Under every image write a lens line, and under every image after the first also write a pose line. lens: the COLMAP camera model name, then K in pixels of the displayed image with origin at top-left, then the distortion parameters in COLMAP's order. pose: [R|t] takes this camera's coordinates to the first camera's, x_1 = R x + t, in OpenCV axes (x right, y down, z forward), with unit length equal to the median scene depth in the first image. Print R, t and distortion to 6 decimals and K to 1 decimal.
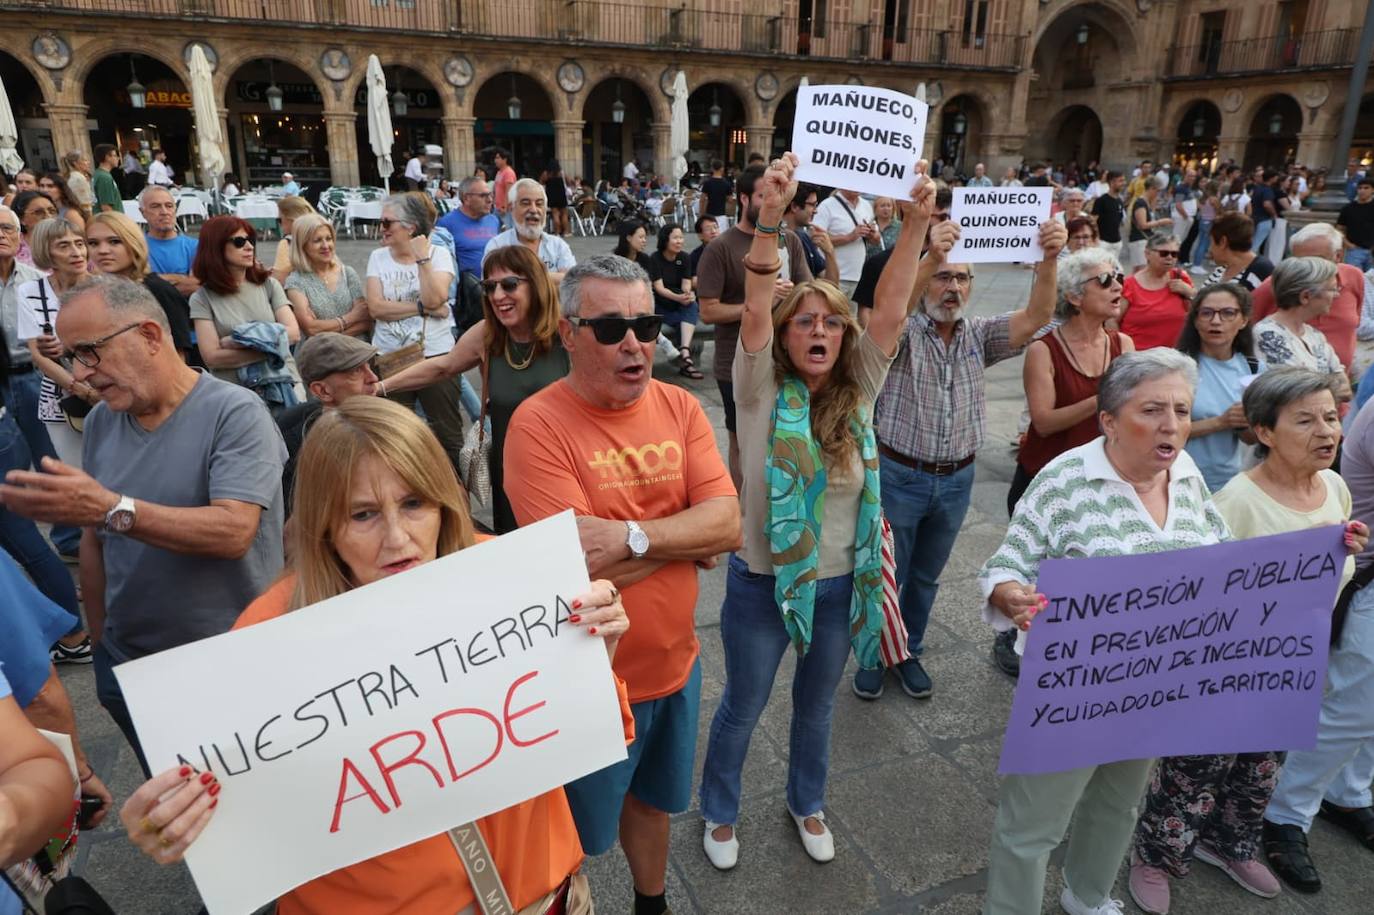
lens RADIAL K [[917.3, 0, 685.5], [0, 917.3, 457.6], [0, 0, 1]] dist [0.000183, 0.001454]
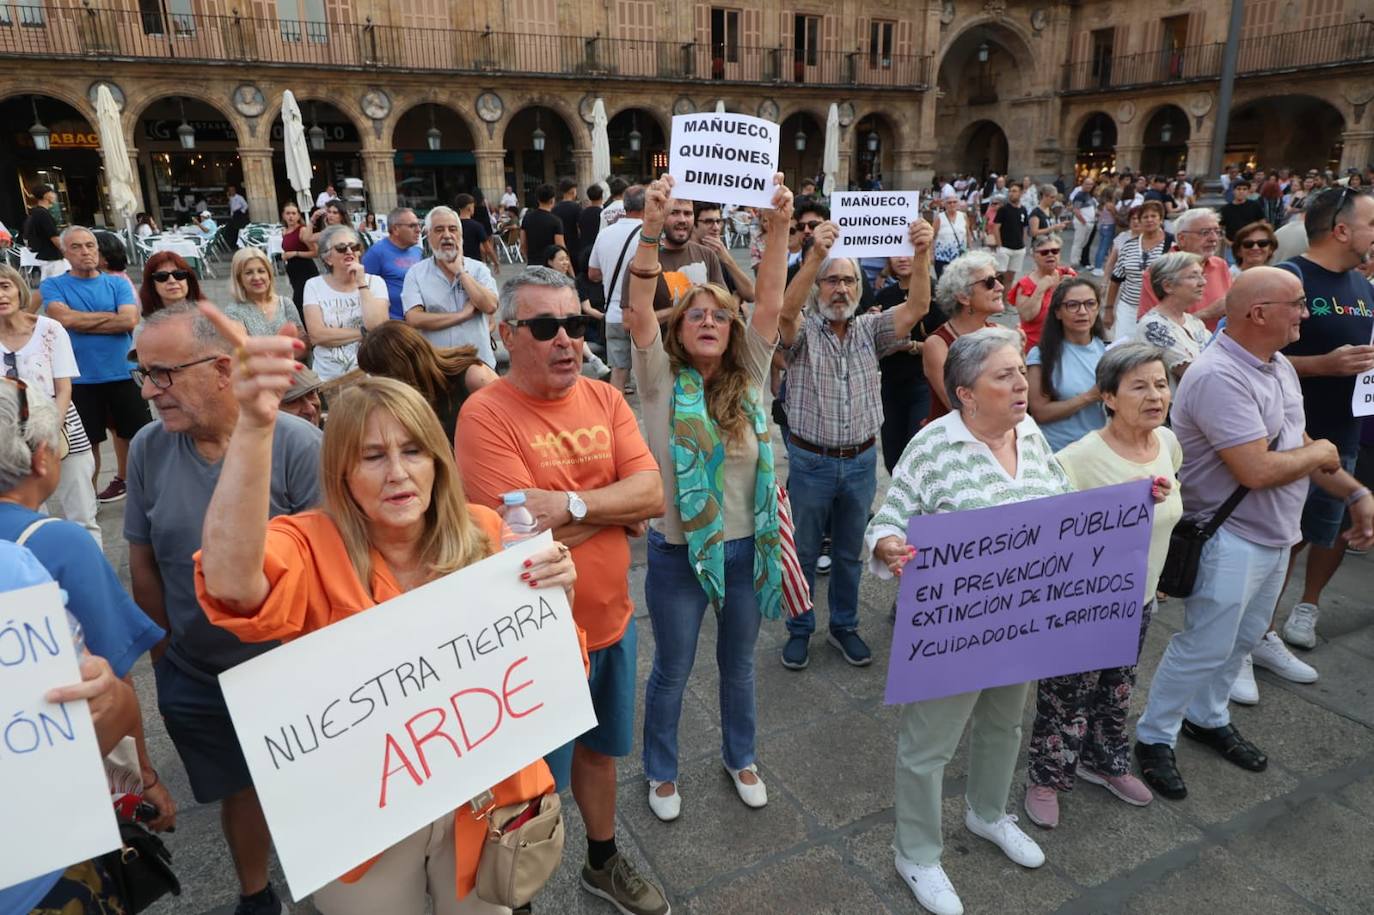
lens RADIAL K [[919.6, 0, 687.1], [0, 919.6, 459.6], [0, 0, 1]] dist [-0.000226, 0.002324]
pose [[0.996230, -0.053223, 0.068507, 0.001263], [0.054739, 0.998291, -0.020451, 0.004061], [-0.067301, 0.024124, 0.997441, -0.011769]]
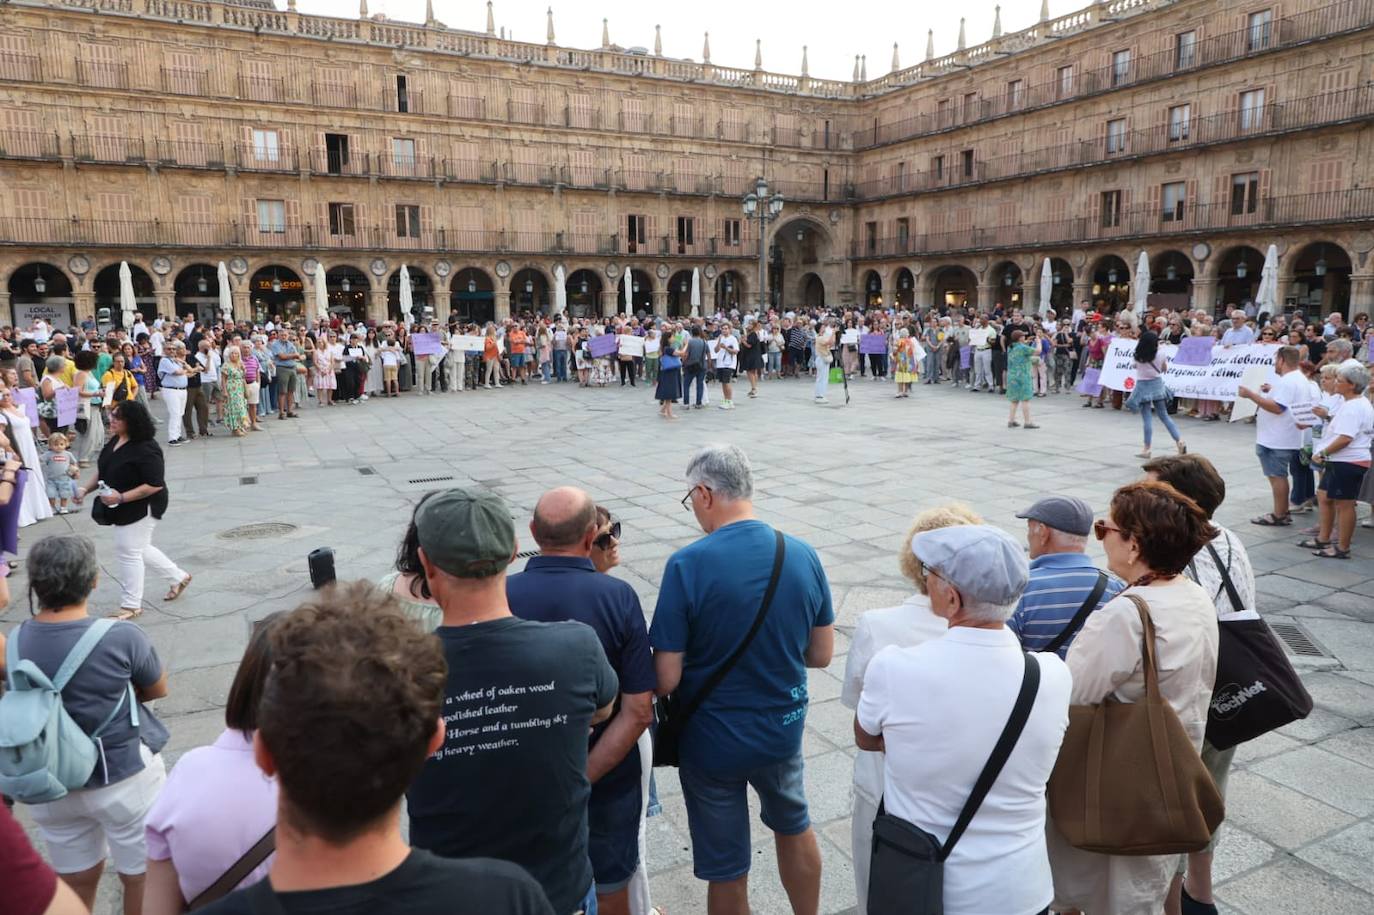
lens RADIAL K [[917.3, 0, 685.5], [0, 917.3, 457.6], [0, 0, 1]] dist [0.000183, 0.001454]
pose [[0.995937, -0.036688, 0.082241, 0.075573], [0.048675, 0.987660, -0.148855, 0.252659], [-0.075765, 0.152253, 0.985433, -0.790600]]
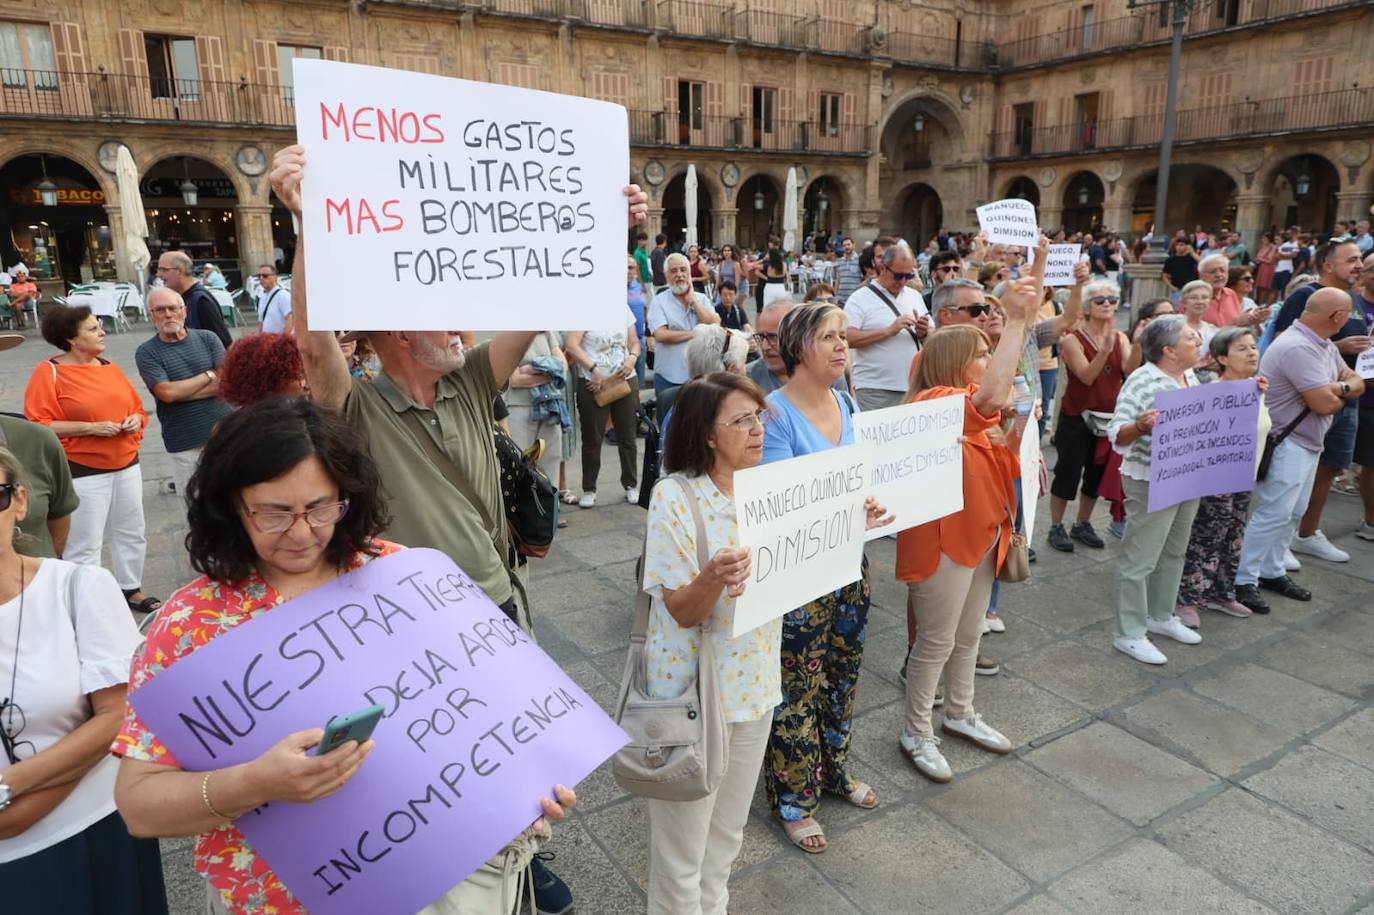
lens RADIAL K [[921.3, 0, 687.6], [0, 921.3, 456.7], [0, 0, 1]] dist [-0.001095, 0.003676]
pose [[0.985814, -0.065989, 0.154327, -0.070131], [0.078407, 0.994035, -0.075808, 0.020588], [-0.148404, 0.086833, 0.985107, -0.065637]]
